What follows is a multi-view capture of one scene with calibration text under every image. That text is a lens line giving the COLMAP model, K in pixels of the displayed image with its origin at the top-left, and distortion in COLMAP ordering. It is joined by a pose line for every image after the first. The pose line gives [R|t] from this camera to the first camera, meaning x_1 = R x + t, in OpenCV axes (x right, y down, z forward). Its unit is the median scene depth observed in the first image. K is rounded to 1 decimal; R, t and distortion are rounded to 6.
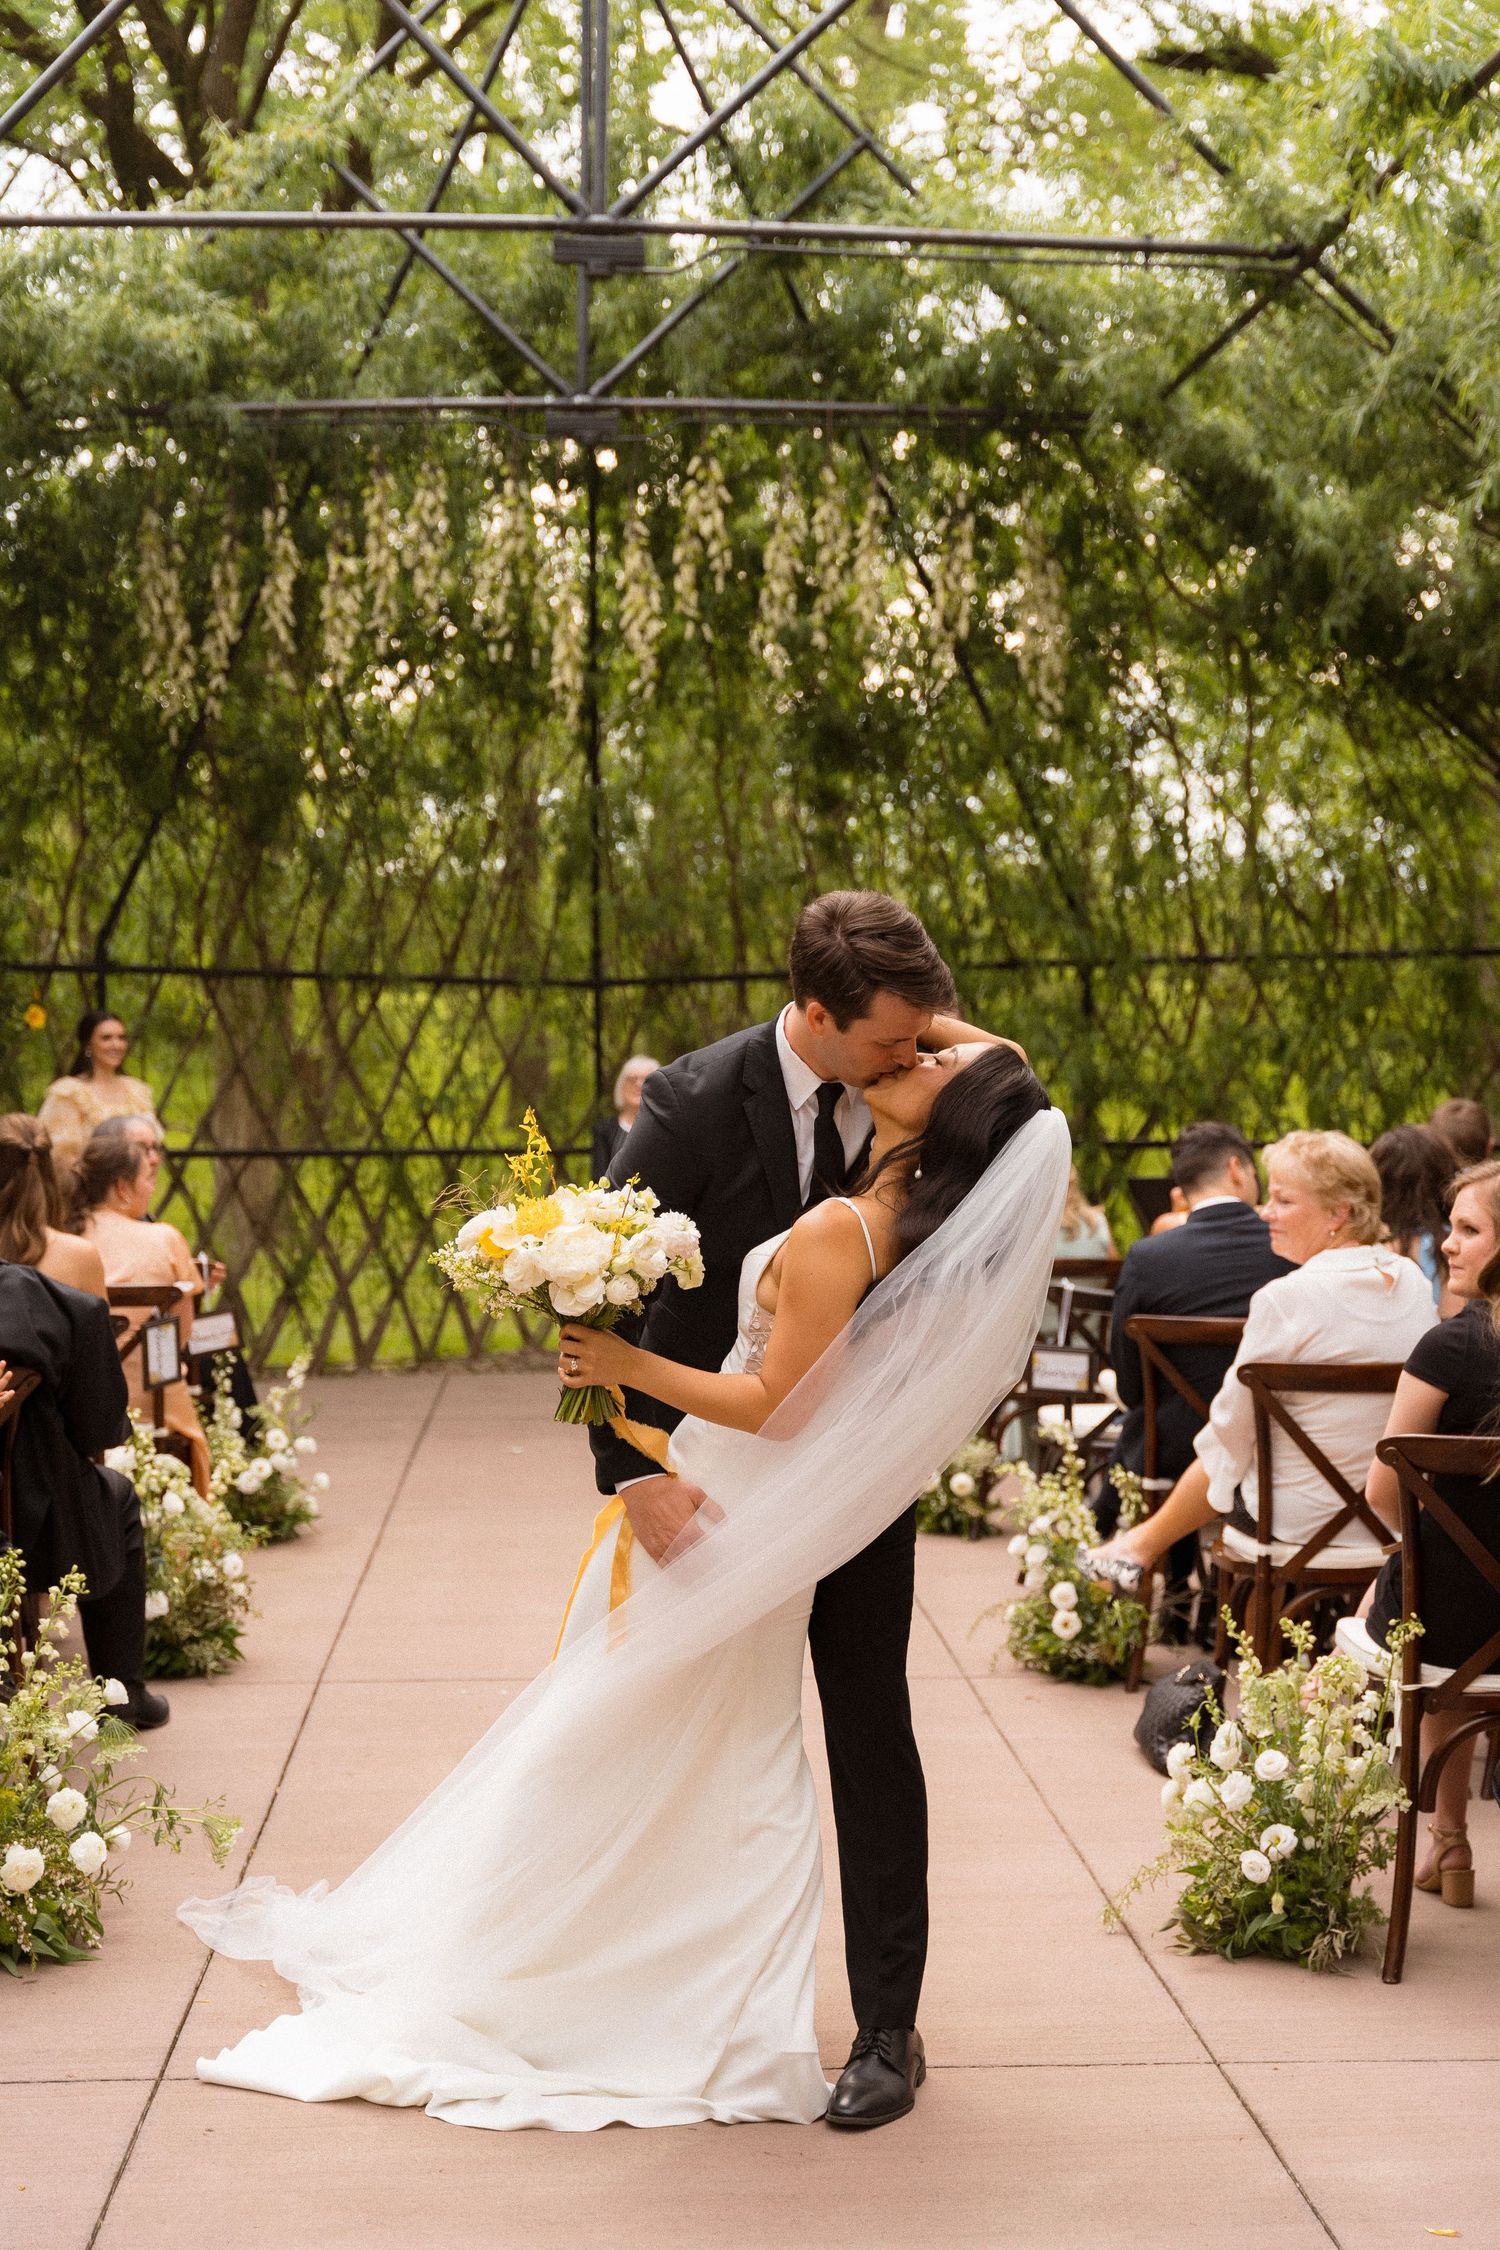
lens RADIAL K [[3000.2, 0, 750.0], [0, 3000.2, 1125.0], [0, 0, 1]] dist [0.016171, -0.007592]
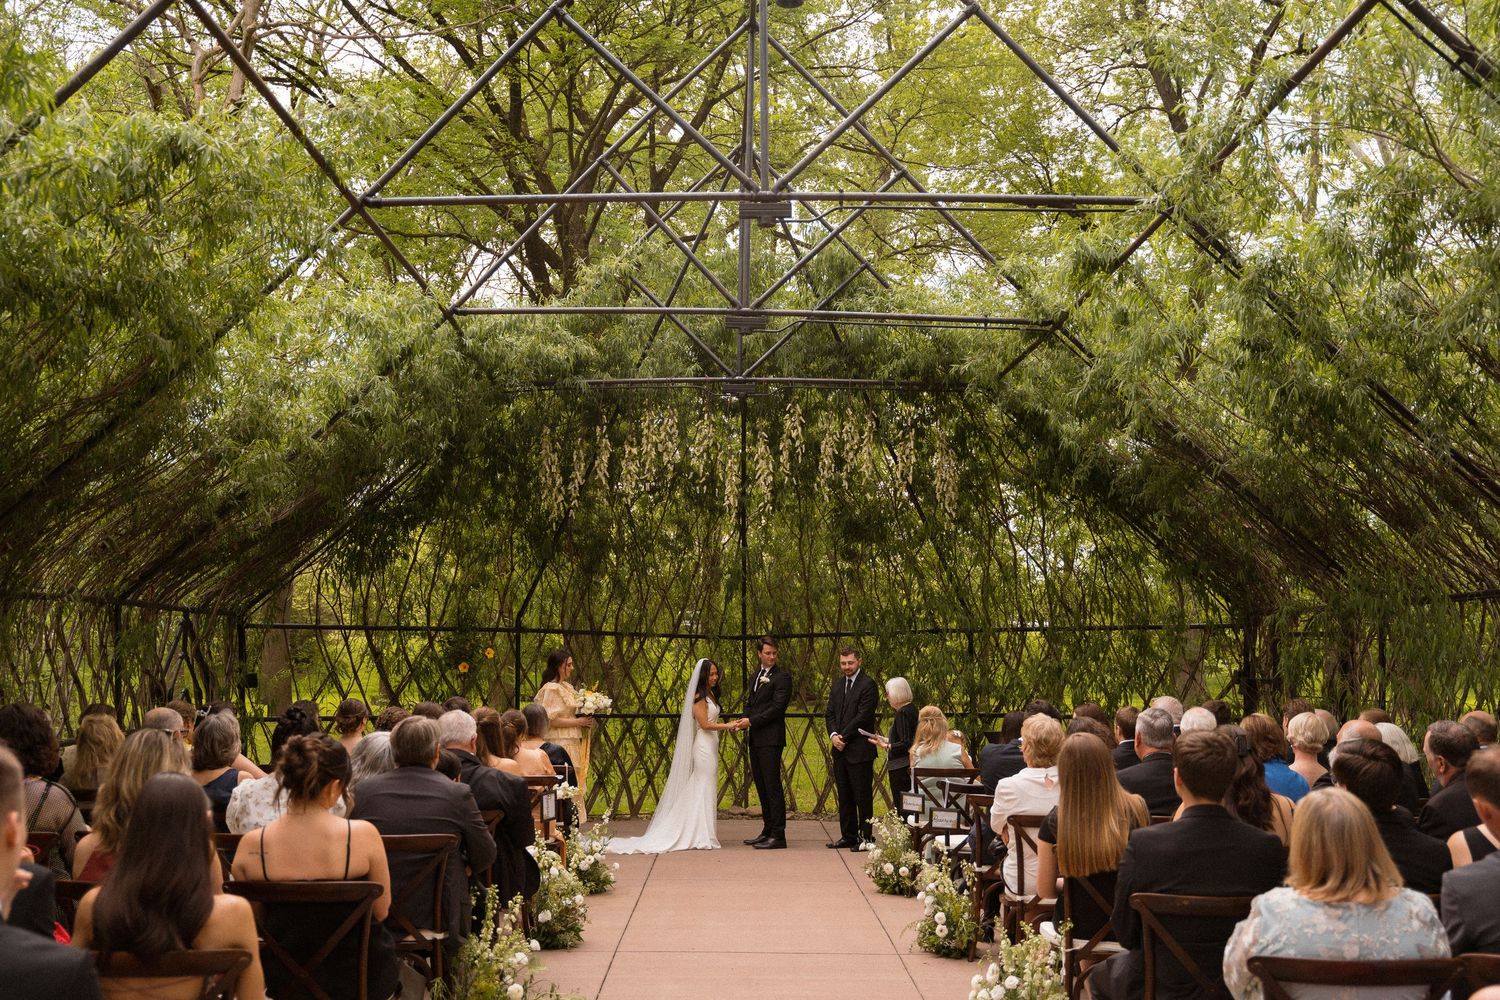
lens RADIAL K [[1700.1, 0, 750.0], [0, 1700.1, 500.0], [0, 0, 1]] dist [-0.009640, -0.014541]
pose [[0.998366, 0.002225, -0.057100, 0.024610], [-0.008514, 0.993881, -0.110128, -0.011776], [0.056506, 0.110434, 0.992276, -0.243613]]
